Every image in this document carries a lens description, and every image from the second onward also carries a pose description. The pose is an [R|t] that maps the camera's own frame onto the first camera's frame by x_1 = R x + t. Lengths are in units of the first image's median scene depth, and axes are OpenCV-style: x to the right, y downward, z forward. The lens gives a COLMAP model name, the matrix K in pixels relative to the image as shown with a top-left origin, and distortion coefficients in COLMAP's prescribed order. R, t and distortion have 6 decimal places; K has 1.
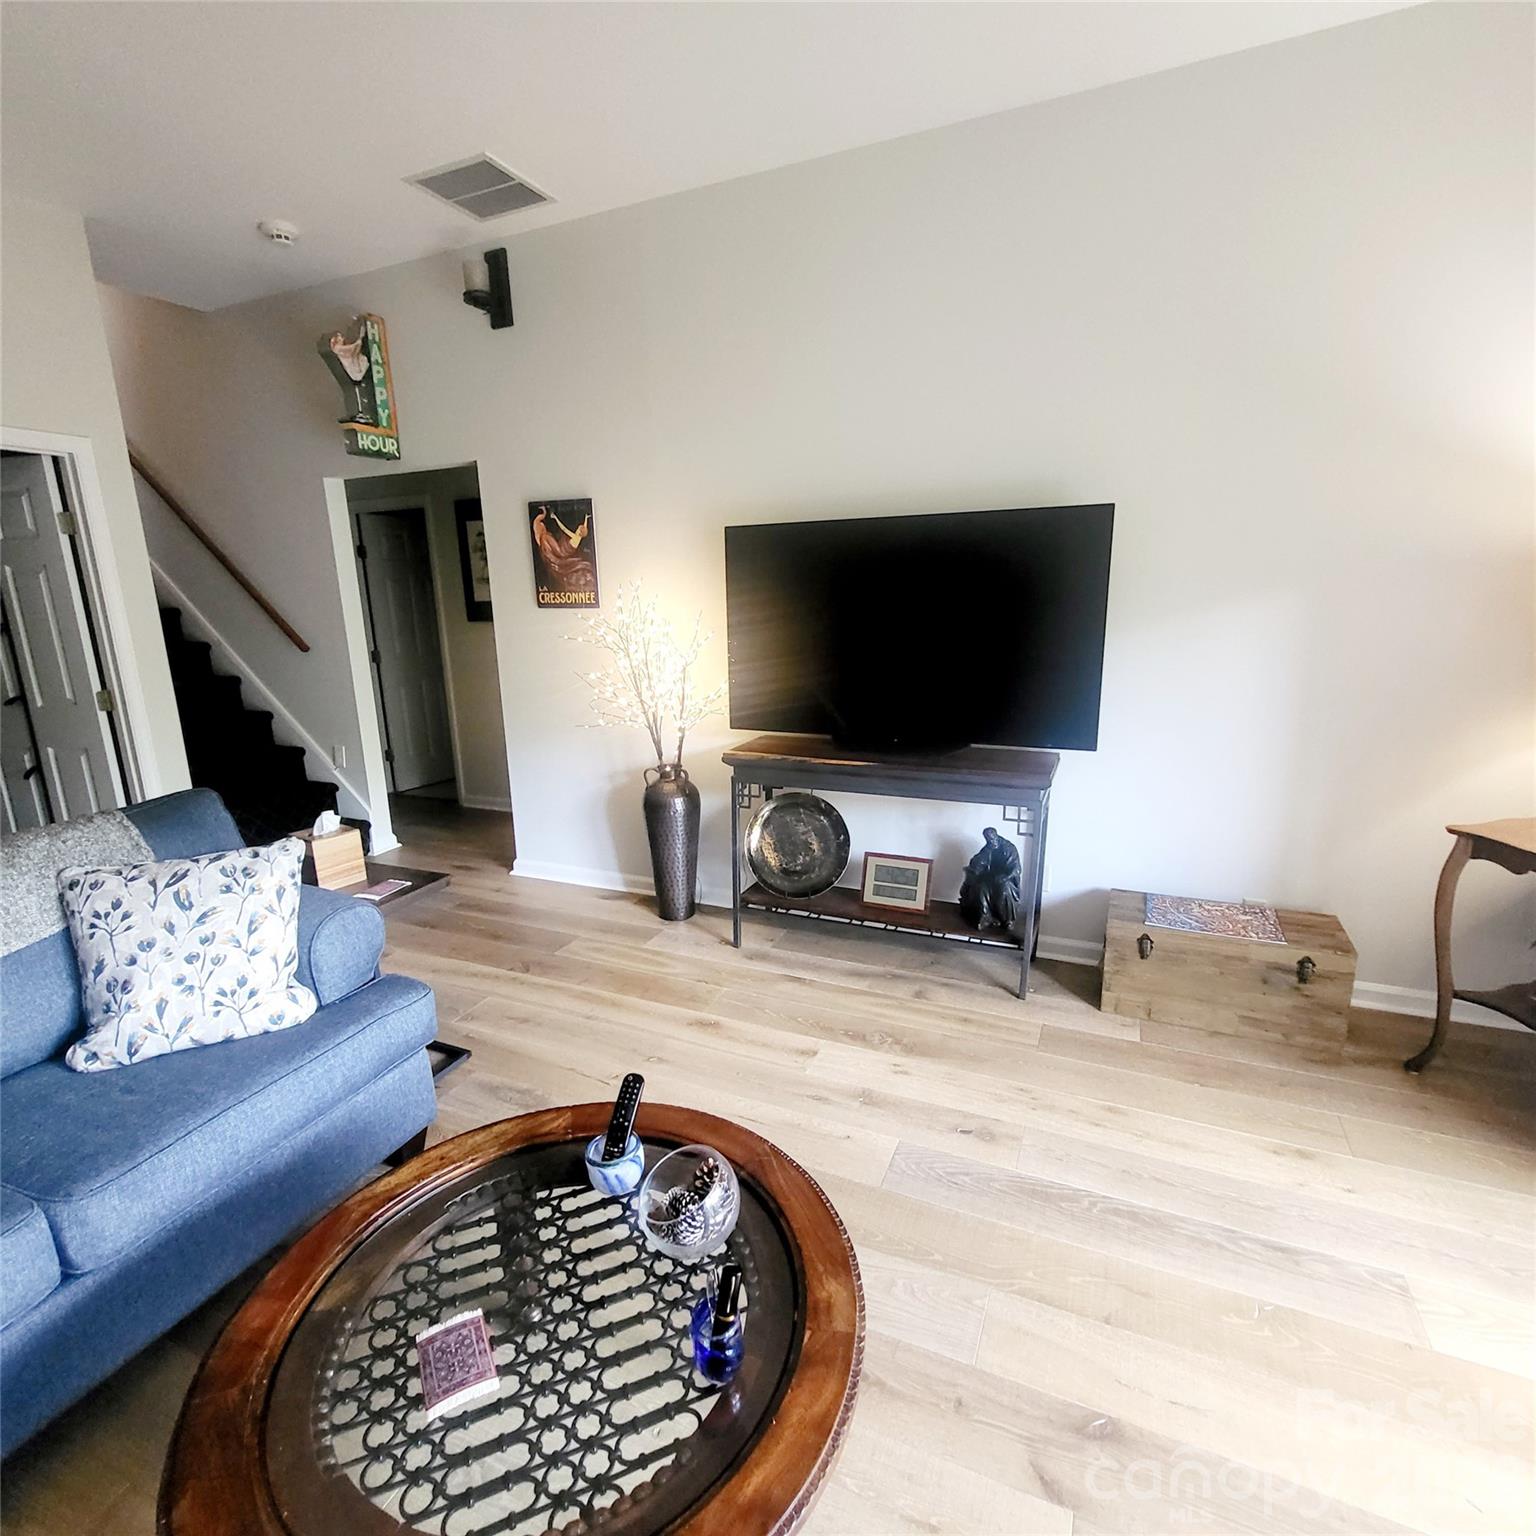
lens RADIAL K [[803.9, 0, 767.6], [0, 803.9, 772.2], [0, 0, 1]] dist [0.011417, -0.003967]
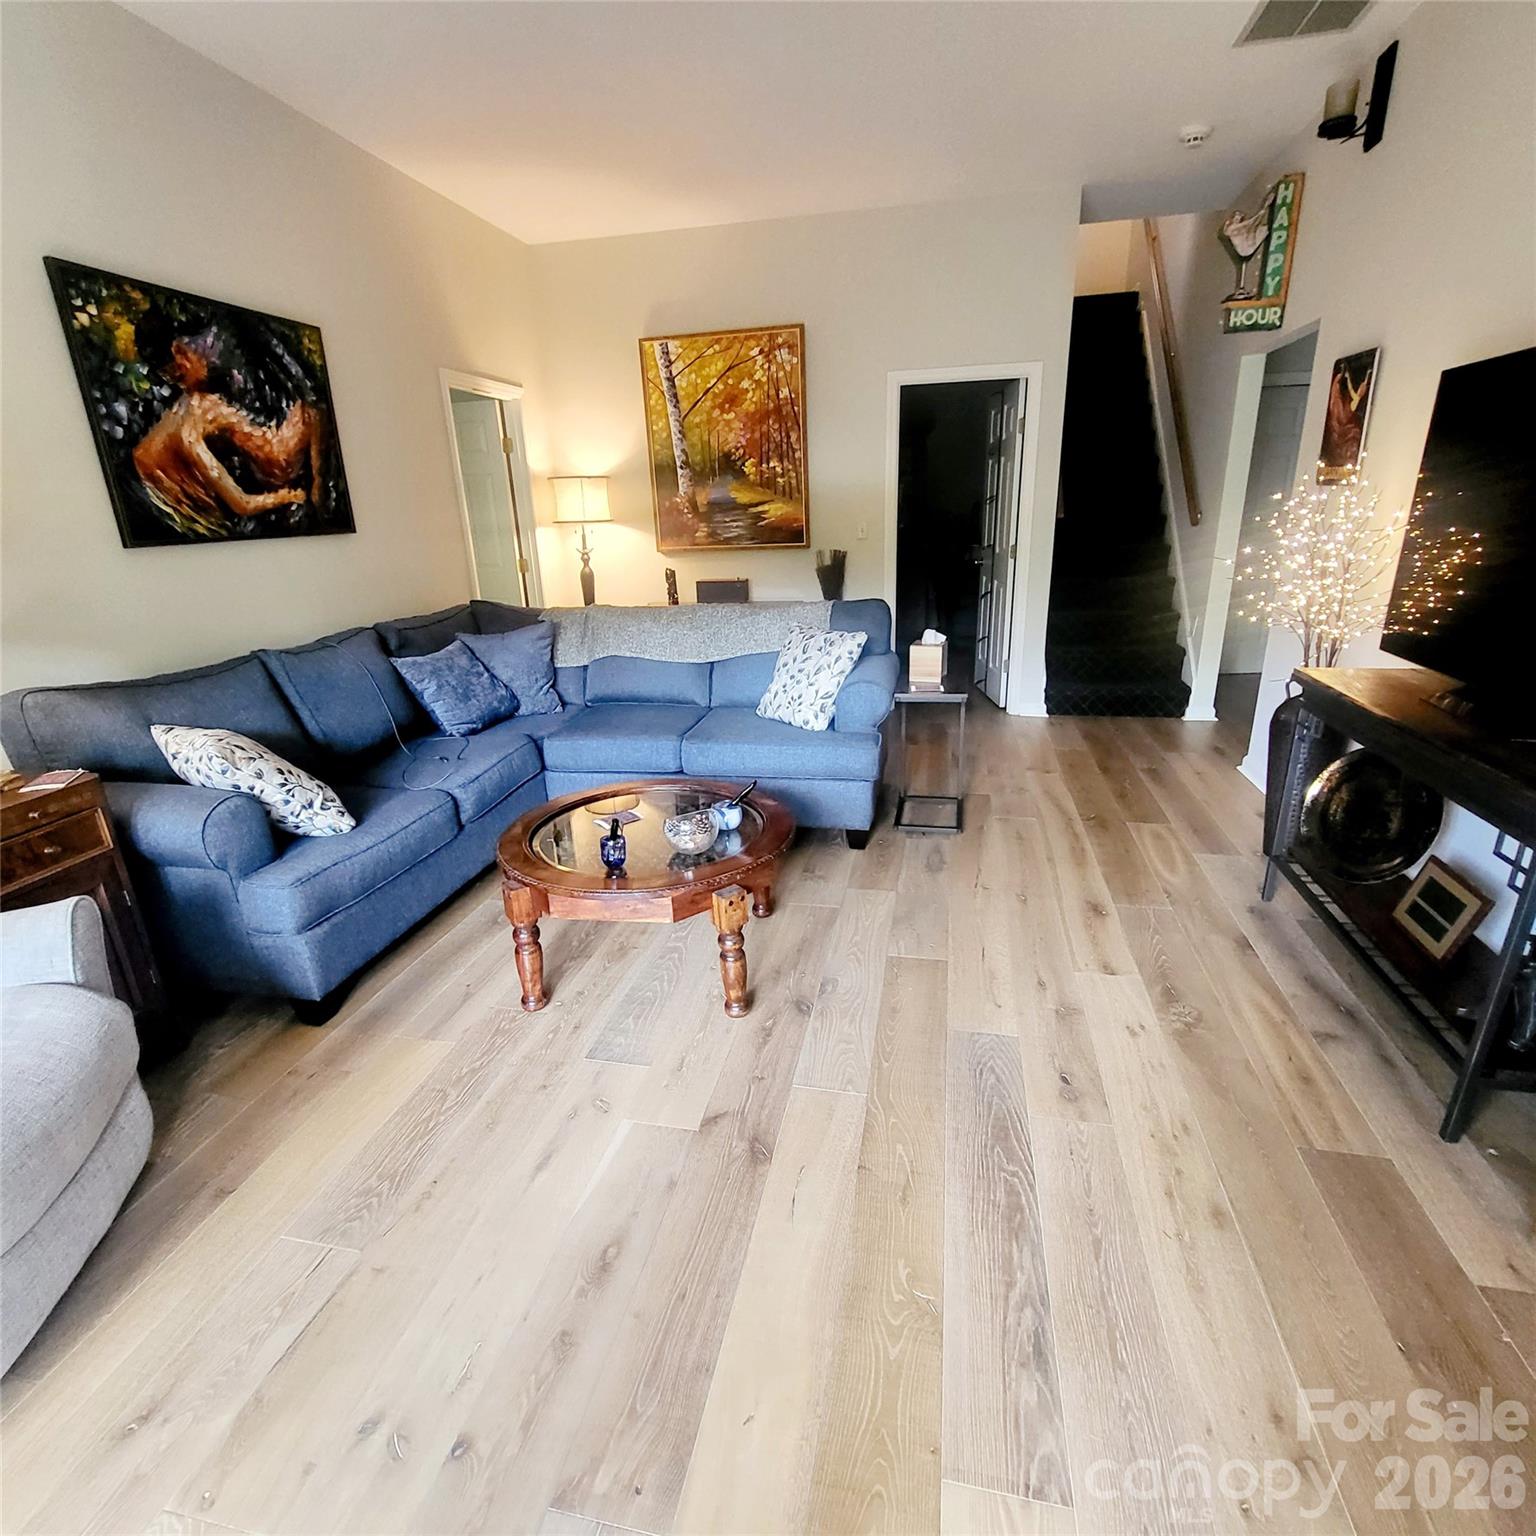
lens RADIAL K [[803.9, 0, 771.5], [0, 803.9, 767.5], [0, 0, 1]] dist [0.011417, -0.003967]
pose [[0.208013, 0.324652, -0.922676, 0.639761], [-0.194699, 0.938177, 0.286211, -0.060679], [0.958552, 0.120108, 0.258363, 0.280641]]
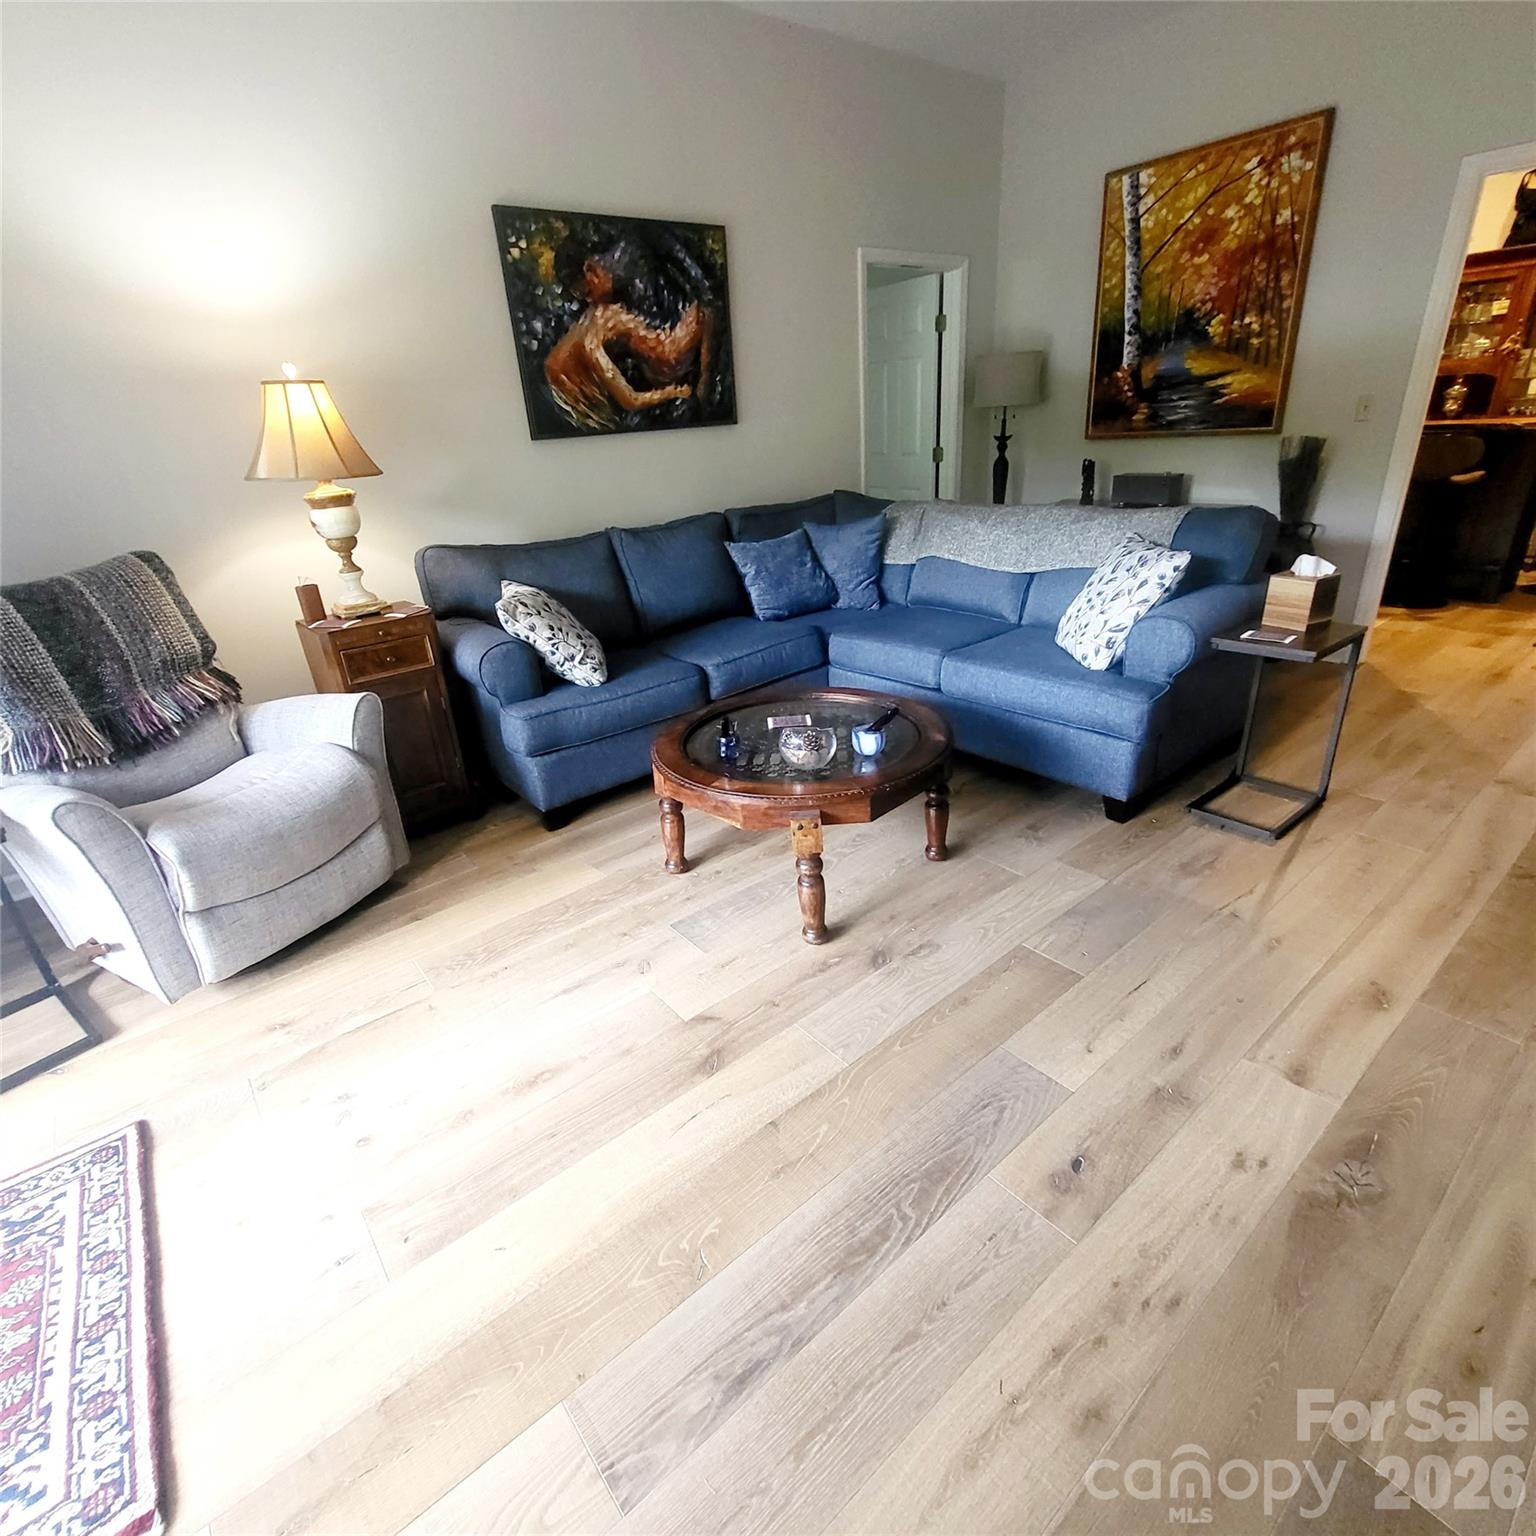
lens RADIAL K [[803.9, 0, 774.1], [0, 803.9, 768.7], [0, 0, 1]] dist [0.011417, -0.003967]
pose [[-0.442622, 0.410503, -0.797228, 0.552583], [-0.129762, 0.850381, 0.509916, -0.123940], [0.887270, 0.329150, -0.323129, 0.618829]]
